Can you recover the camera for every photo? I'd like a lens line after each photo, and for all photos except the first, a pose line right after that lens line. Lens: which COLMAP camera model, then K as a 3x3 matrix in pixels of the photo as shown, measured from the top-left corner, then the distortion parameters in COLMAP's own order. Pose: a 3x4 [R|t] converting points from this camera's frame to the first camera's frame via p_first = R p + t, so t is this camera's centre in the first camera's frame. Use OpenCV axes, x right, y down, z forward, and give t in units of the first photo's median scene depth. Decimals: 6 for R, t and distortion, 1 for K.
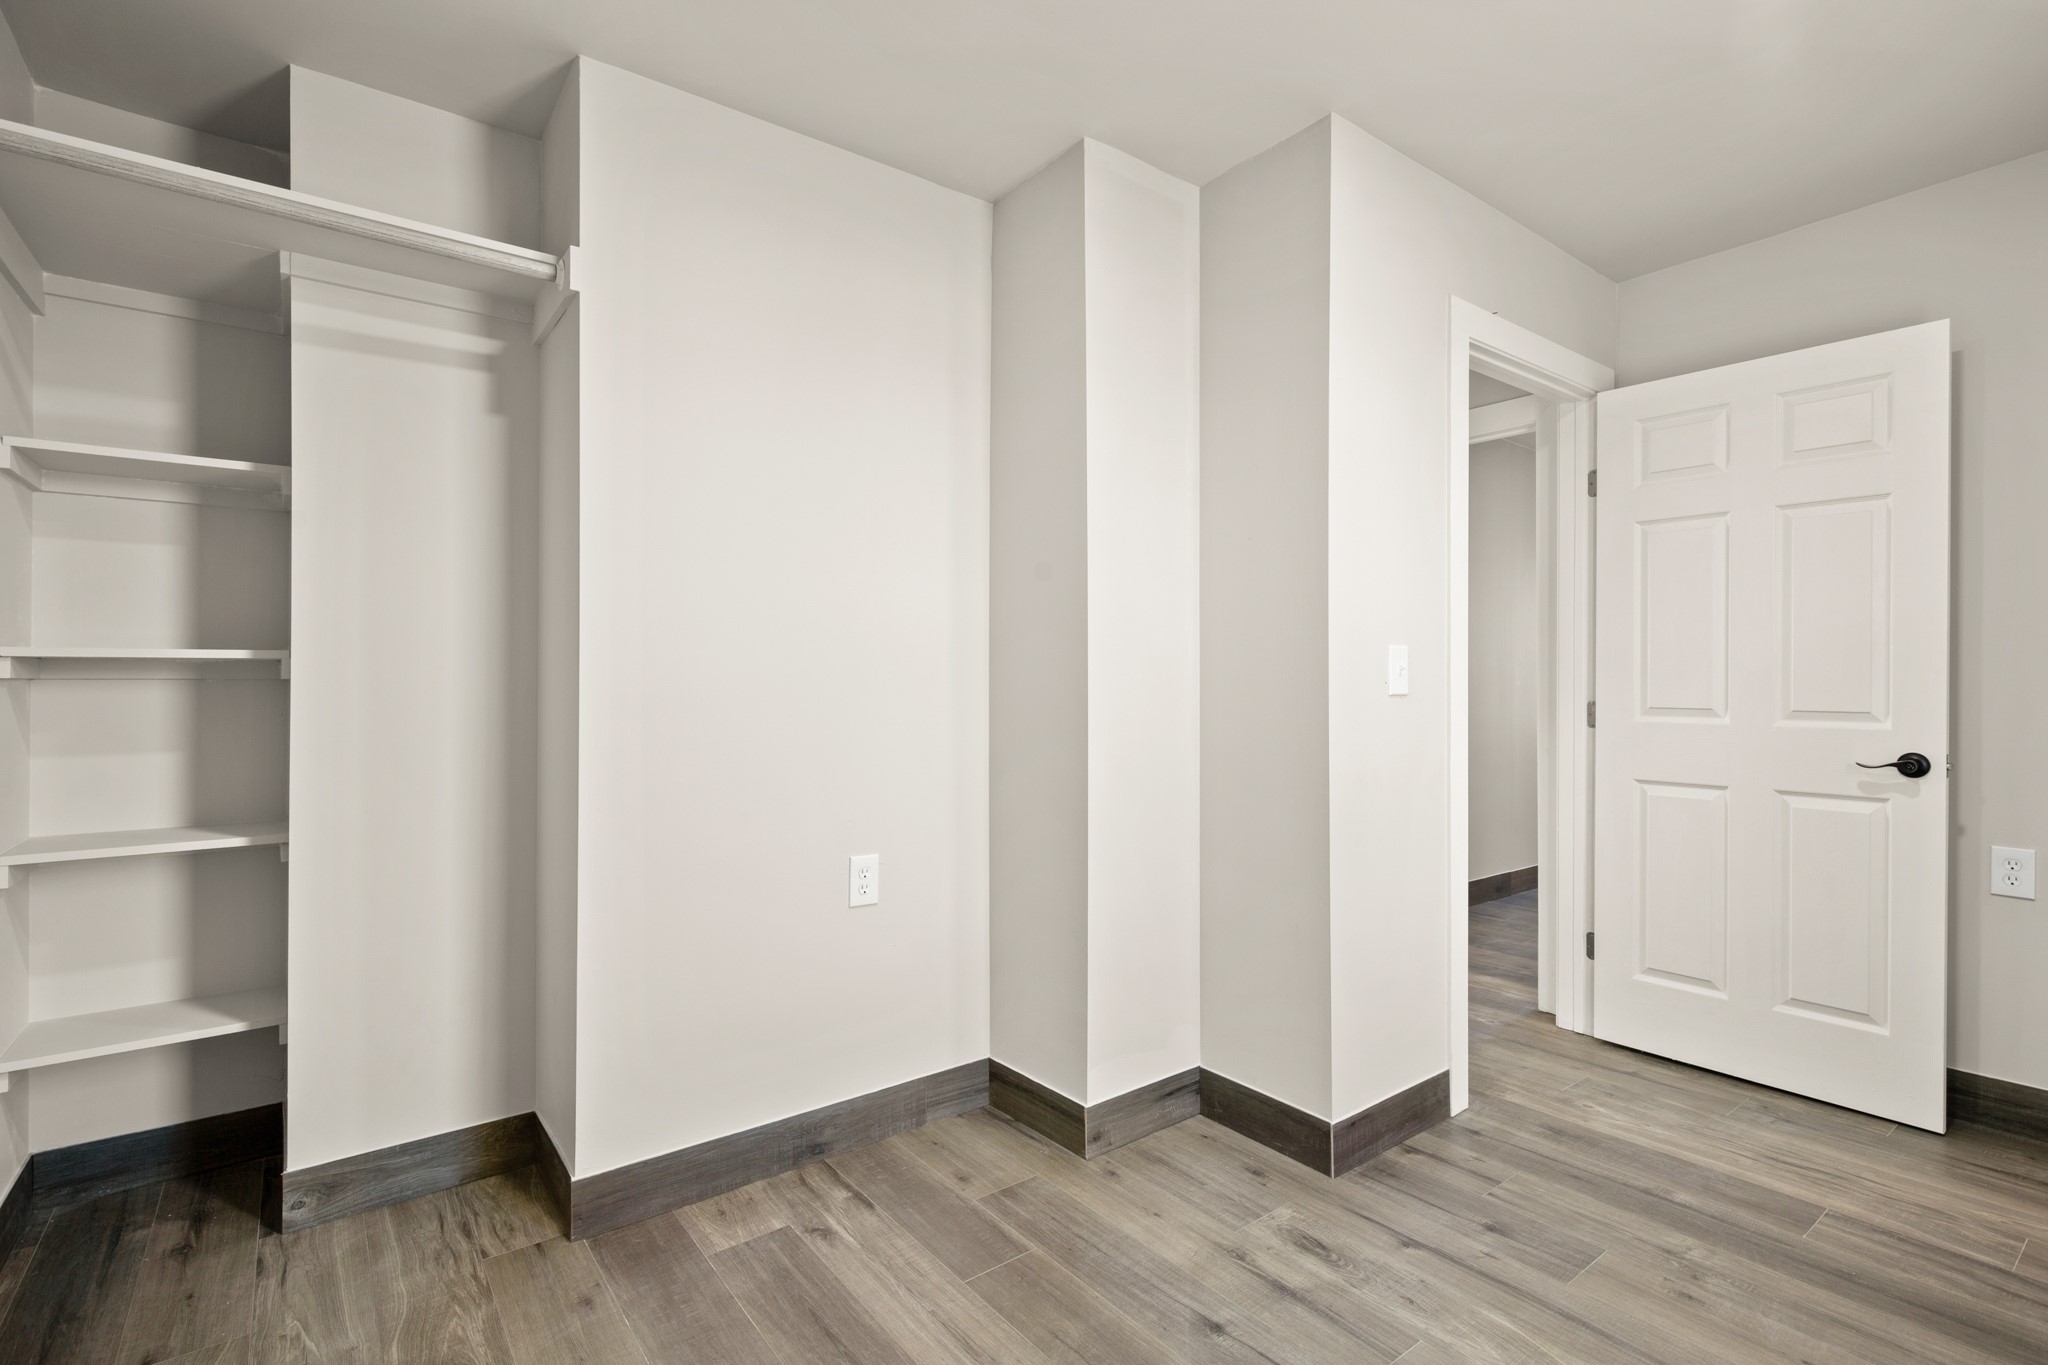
lens RADIAL K [[945.1, 0, 1017.2], [0, 945.1, 679.7], [0, 0, 1]] dist [-0.019304, 0.000831]
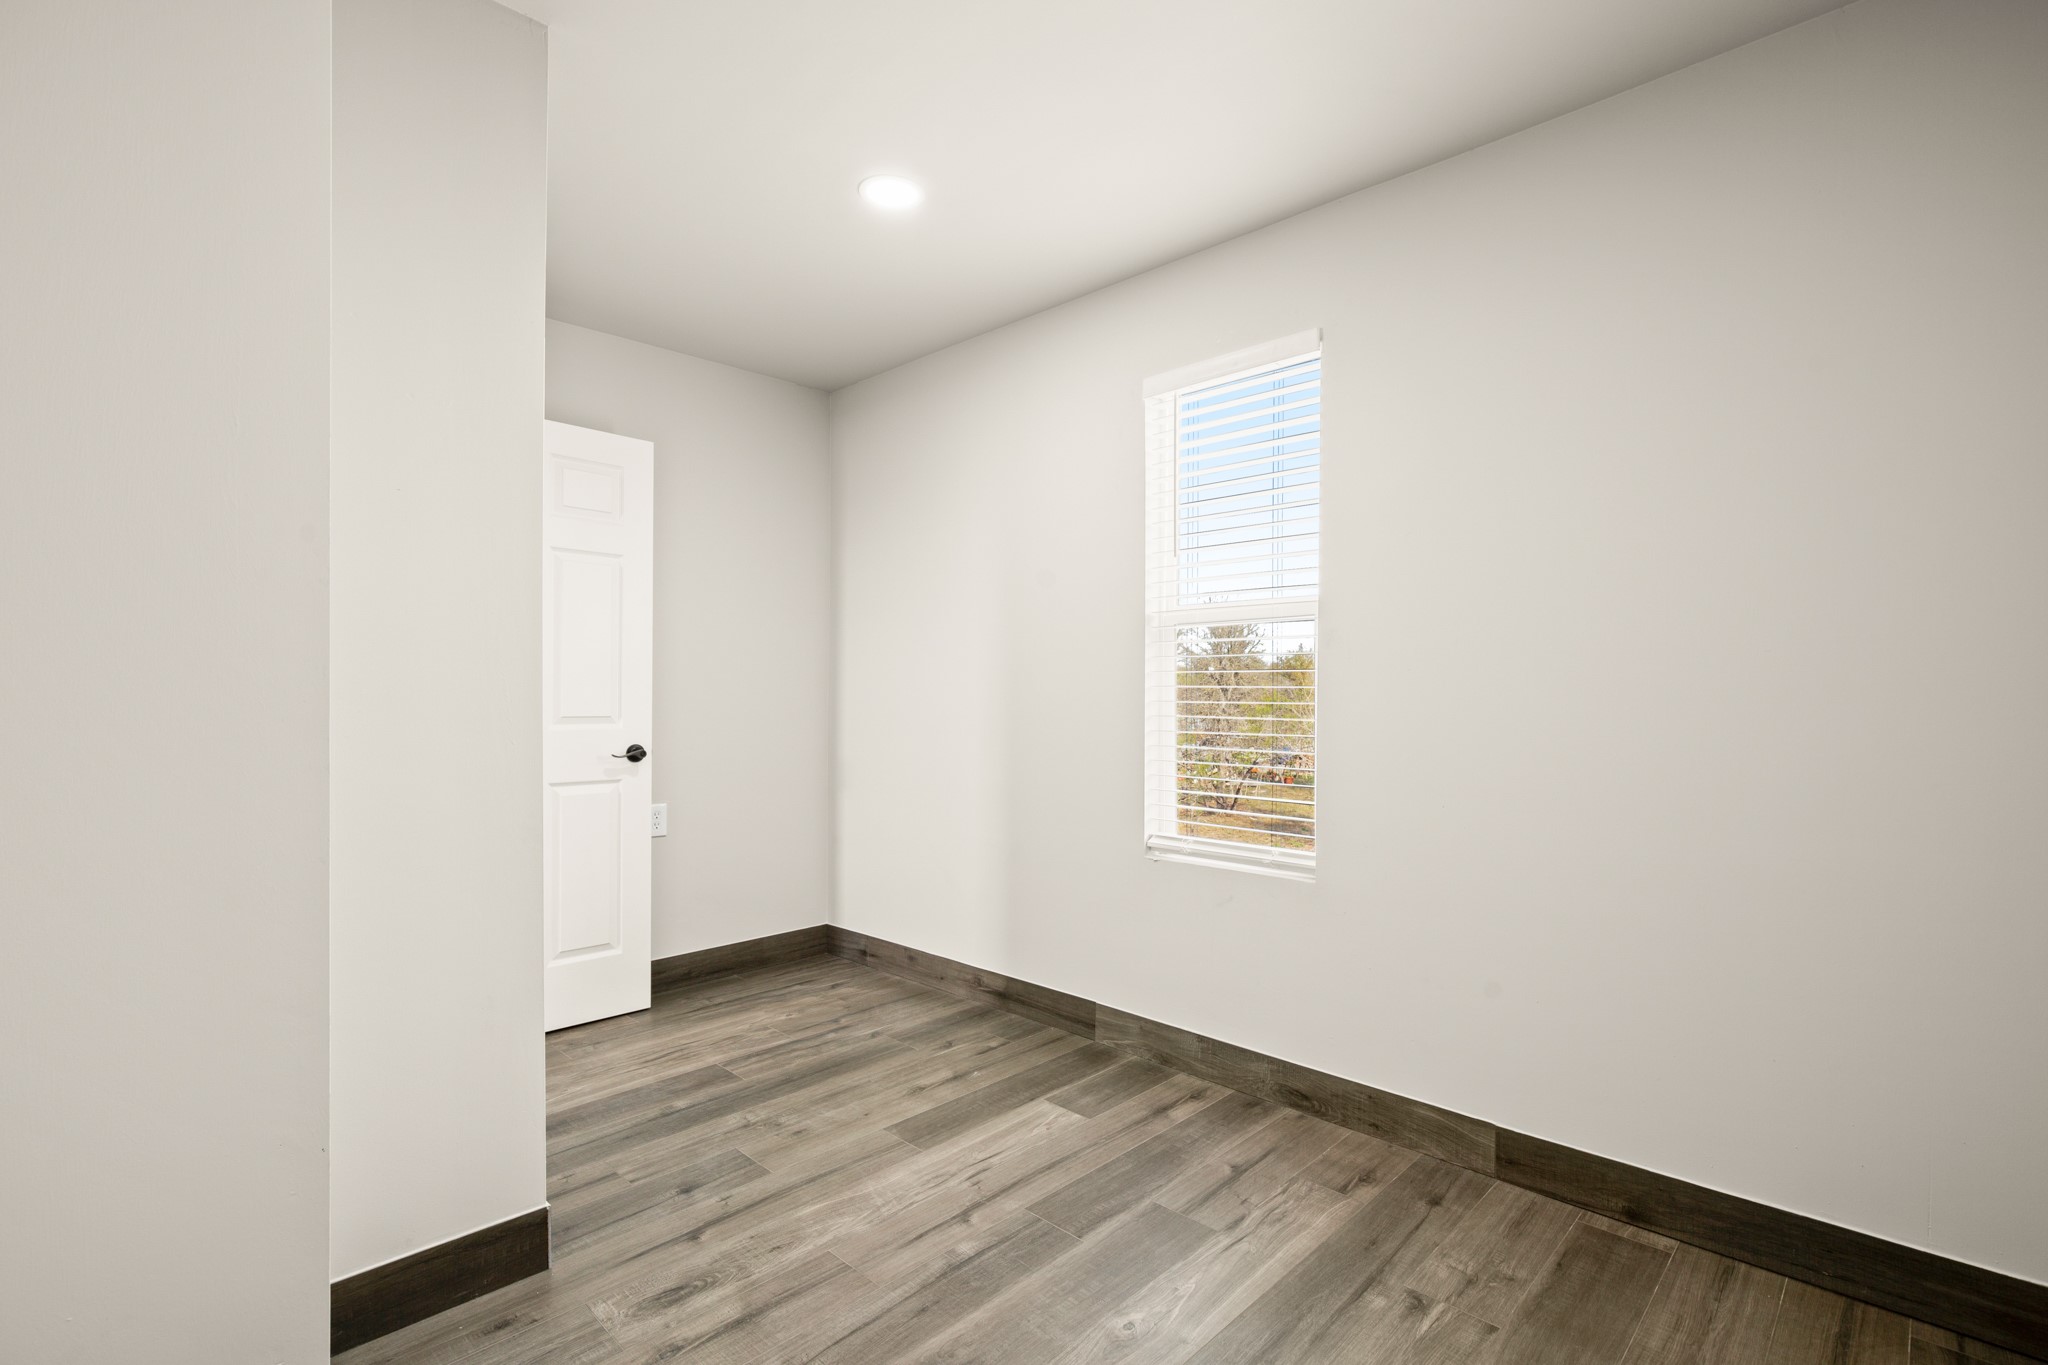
lens RADIAL K [[945.1, 0, 1033.5], [0, 945.1, 689.9], [0, 0, 1]] dist [-0.019304, 0.000831]
pose [[-0.148893, -0.004561, 0.988843, -0.609036], [0.003226, 0.999982, 0.005098, -0.010839], [-0.988848, 0.003949, -0.148876, 0.706552]]
